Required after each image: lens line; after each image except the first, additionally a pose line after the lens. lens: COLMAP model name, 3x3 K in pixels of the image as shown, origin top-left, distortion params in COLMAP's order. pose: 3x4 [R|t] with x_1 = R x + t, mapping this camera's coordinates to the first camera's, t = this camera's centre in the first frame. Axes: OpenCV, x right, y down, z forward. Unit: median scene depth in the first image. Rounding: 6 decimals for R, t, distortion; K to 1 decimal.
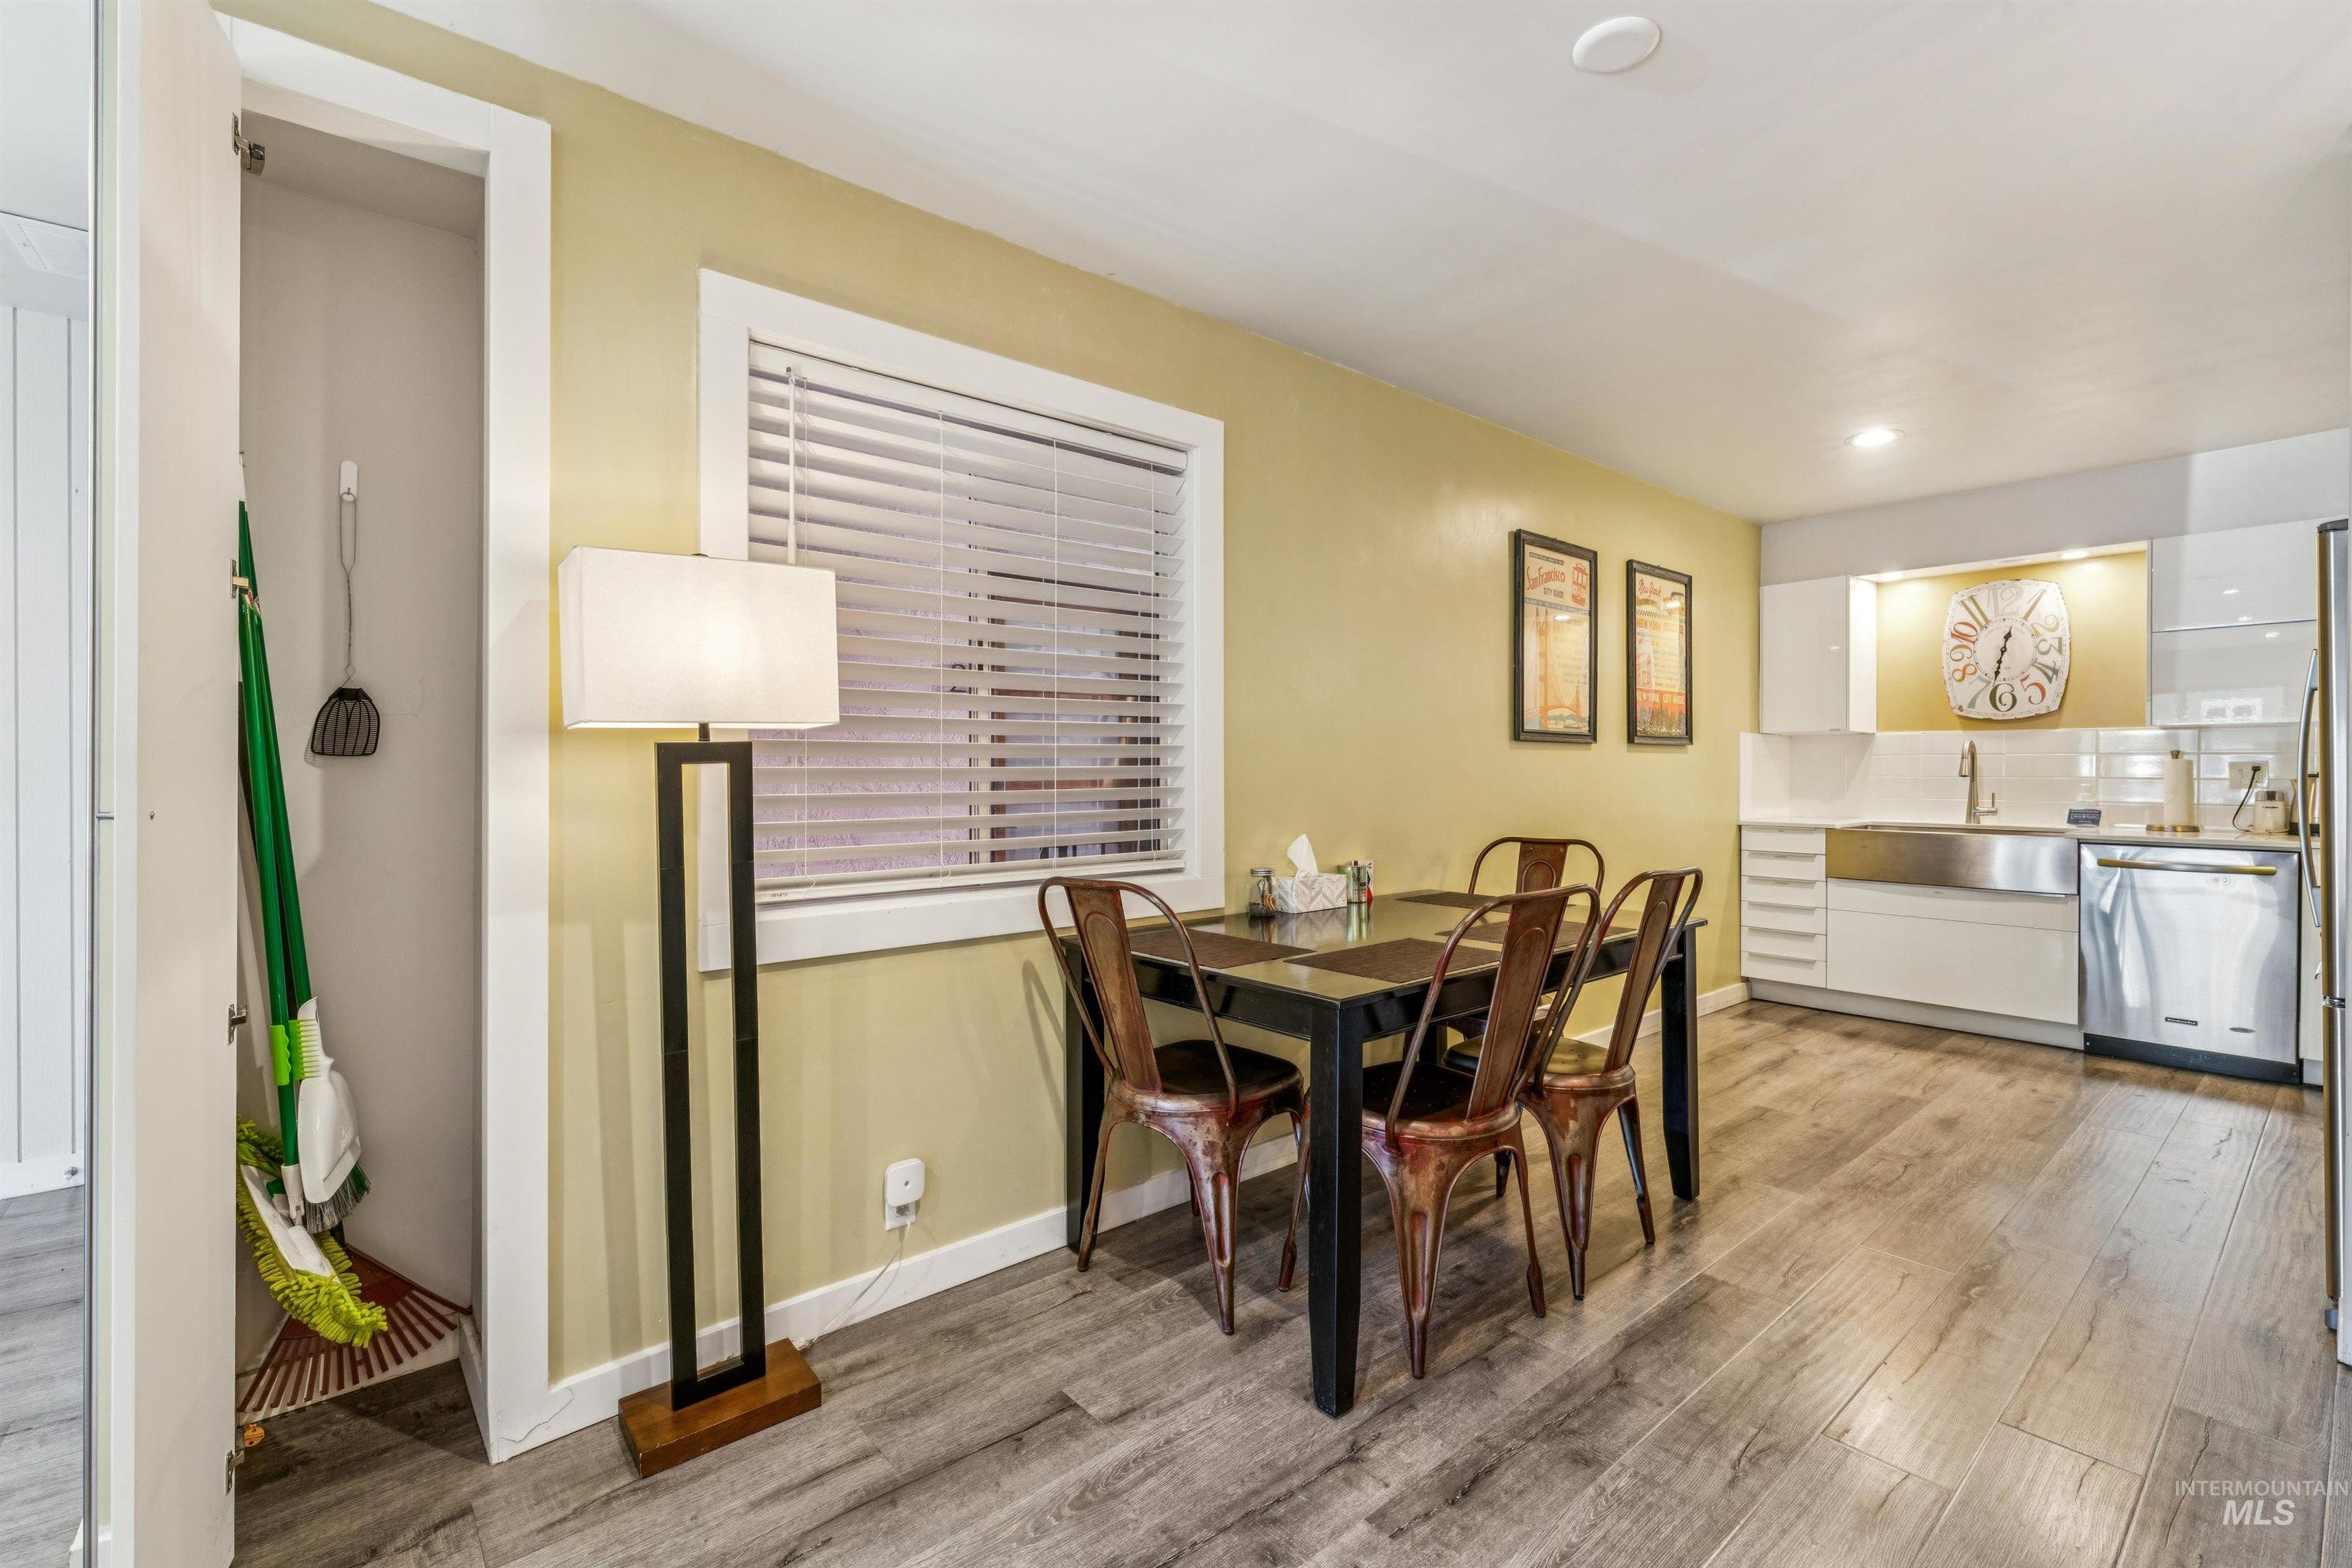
lens RADIAL K [[1007.5, 0, 1186.7], [0, 1007.5, 778.3], [0, 0, 1]] dist [-0.003712, -0.000383]
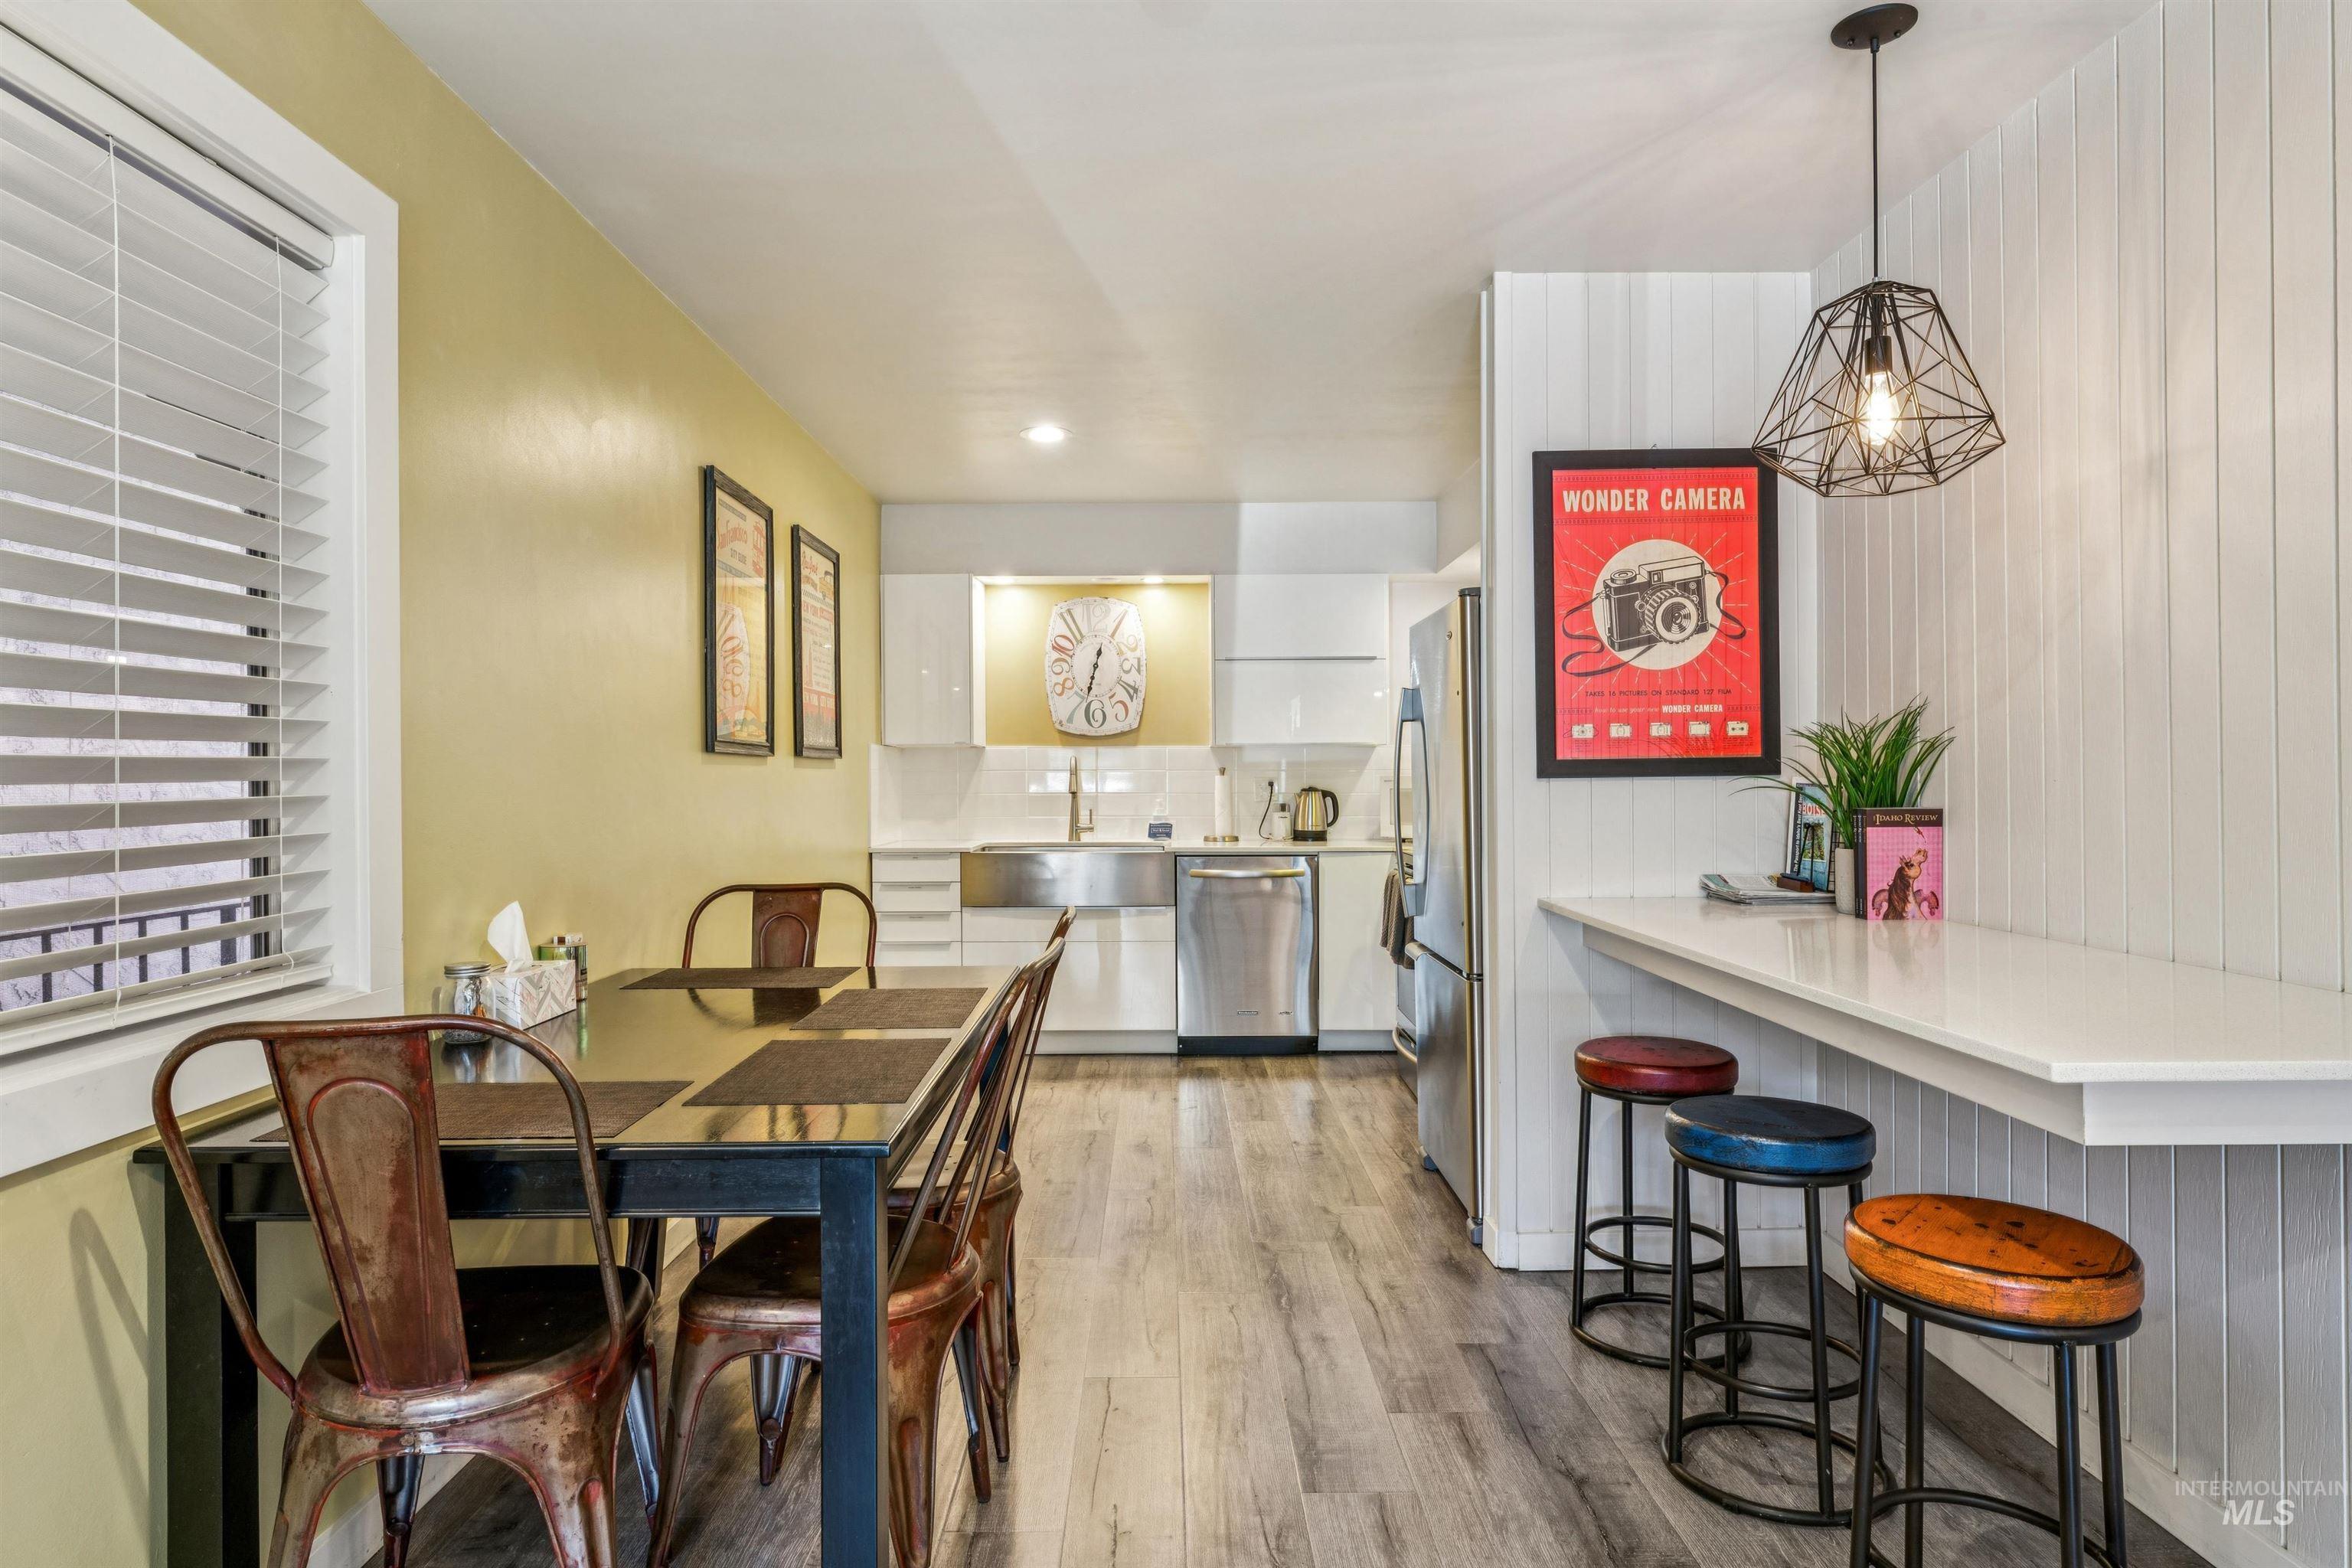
lens RADIAL K [[1315.3, 0, 1162.3], [0, 1315.3, 778.8], [0, 0, 1]] dist [-0.016501, 0.000465]
pose [[0.651796, -0.003153, 0.758388, -0.148066], [0.013442, 0.999882, -0.007395, -0.005520], [-0.758275, 0.015014, 0.651762, 0.105789]]
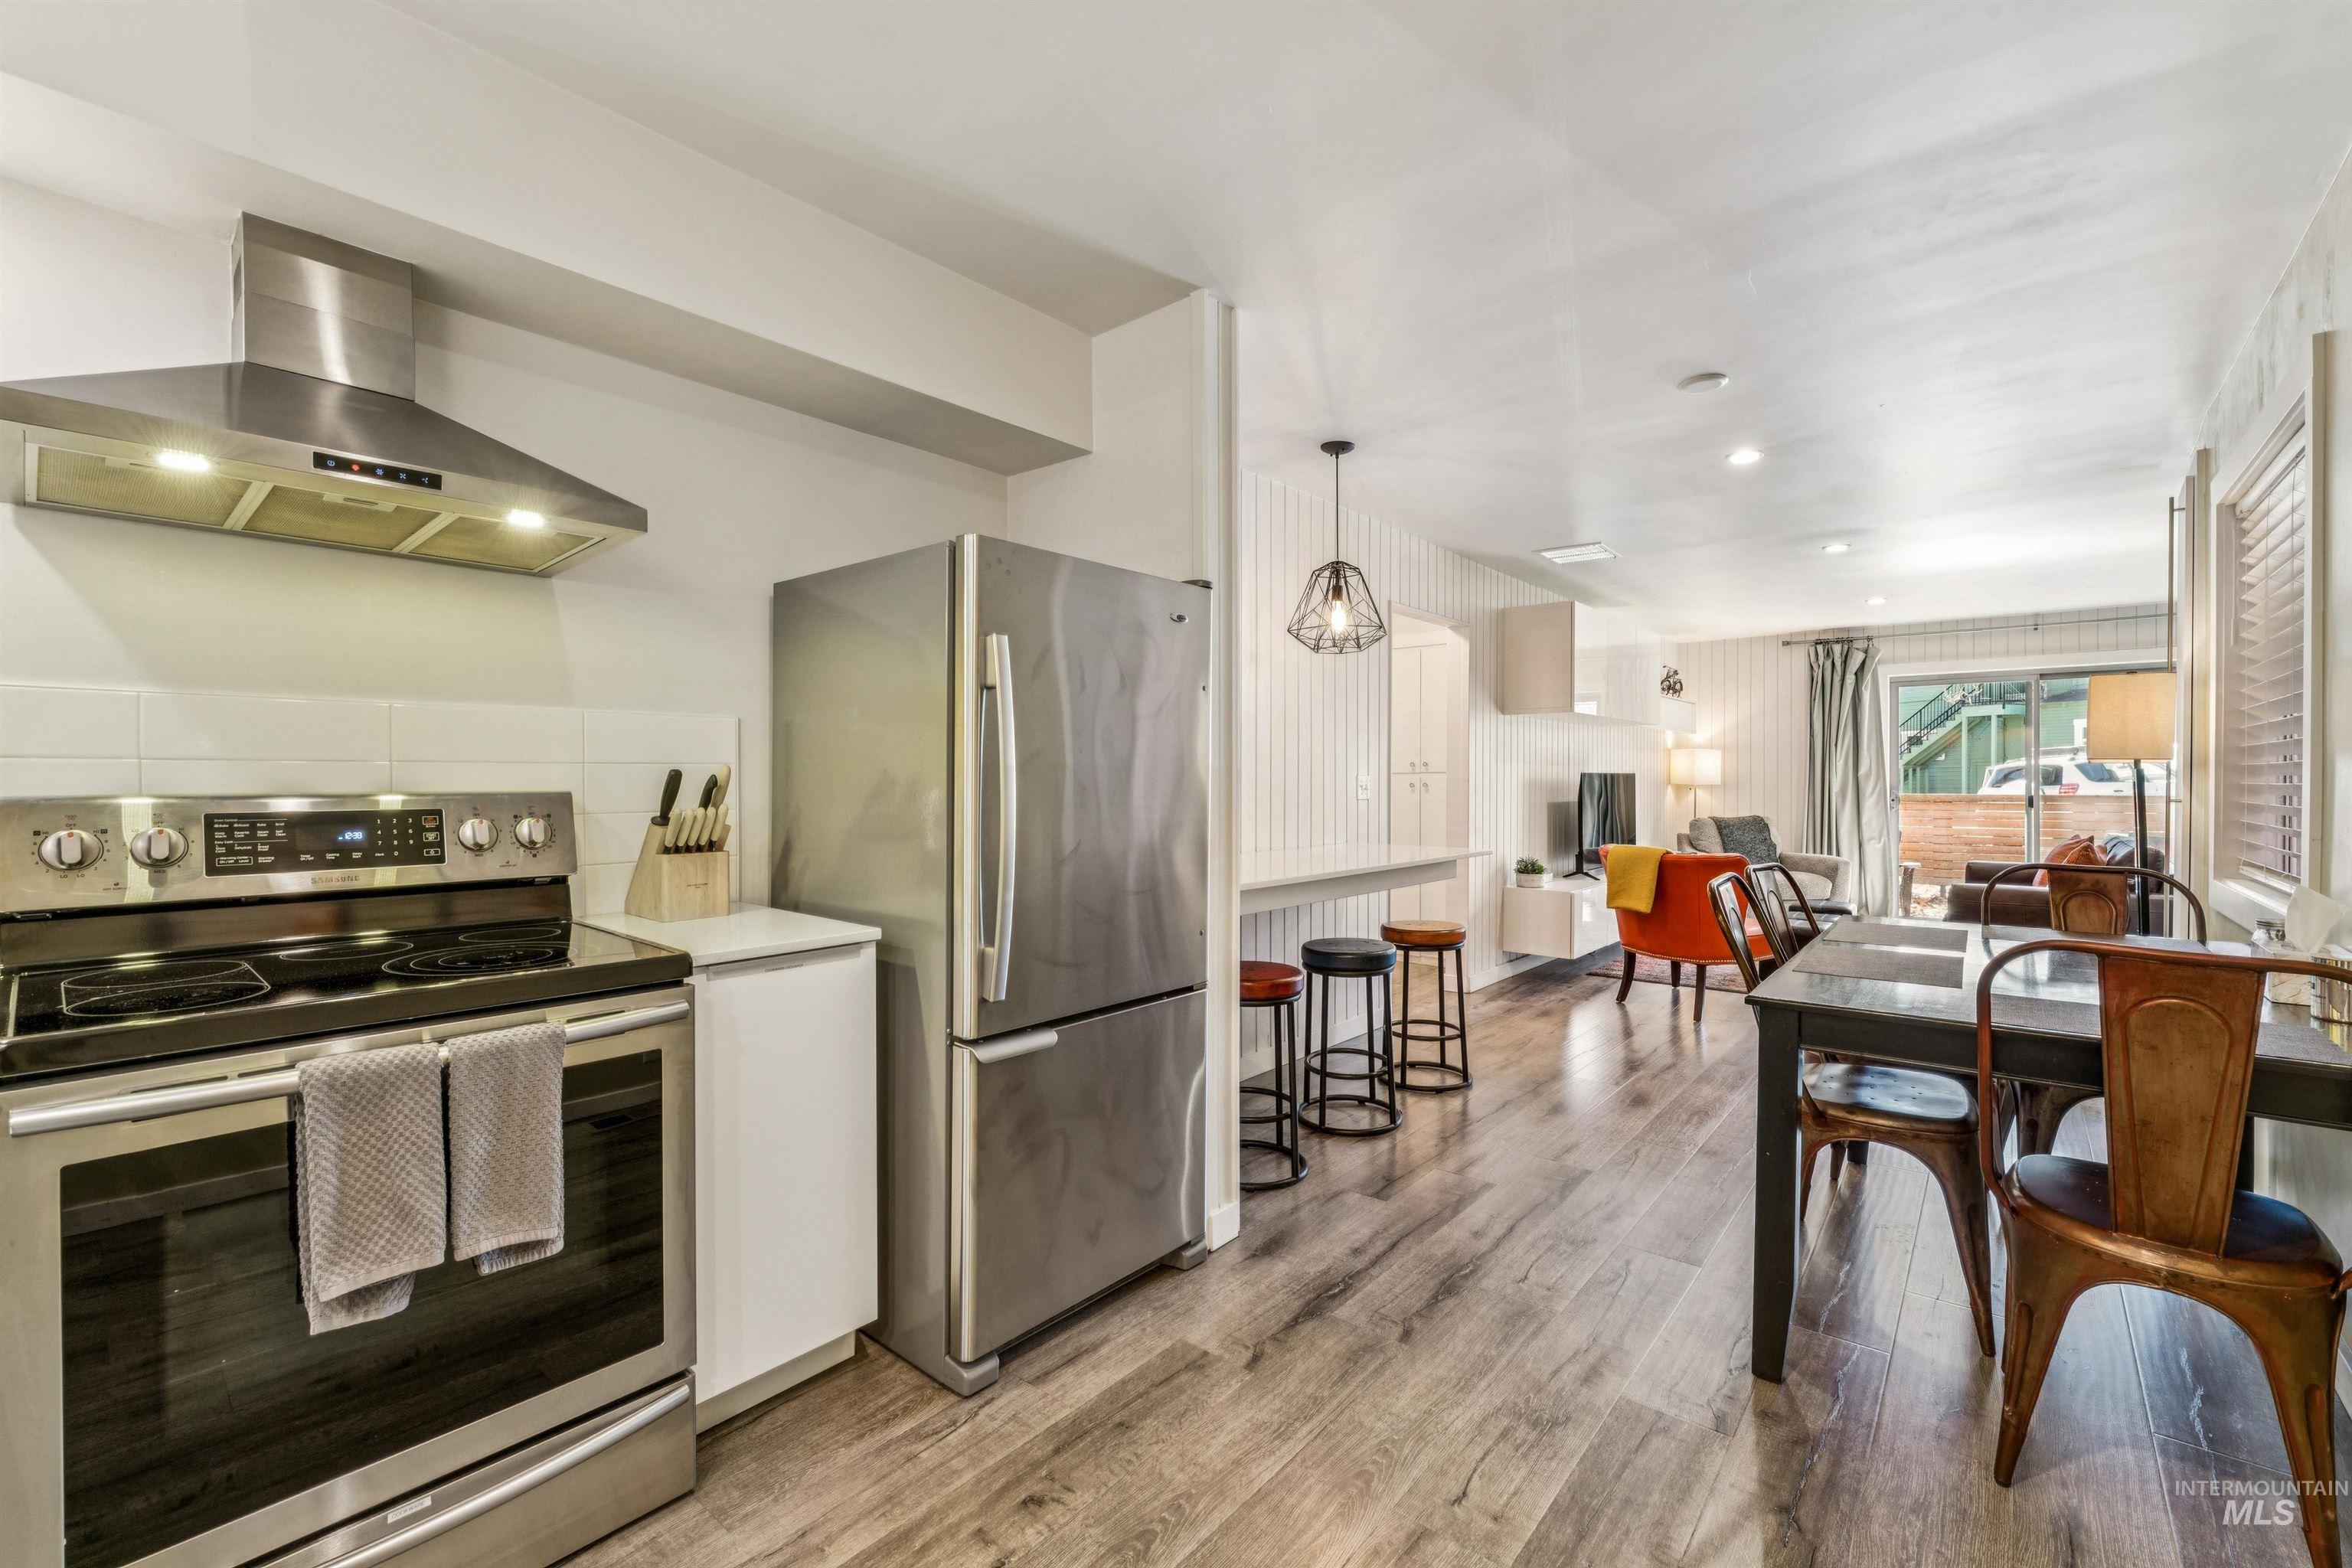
lens RADIAL K [[1007.5, 0, 1166.8], [0, 1007.5, 776.0], [0, 0, 1]] dist [-0.003712, -0.000383]
pose [[-0.986536, 0.002352, -0.163528, 0.645092], [0.001124, 0.999970, 0.007600, -0.015503], [0.163541, 0.007314, -0.986509, 1.014483]]
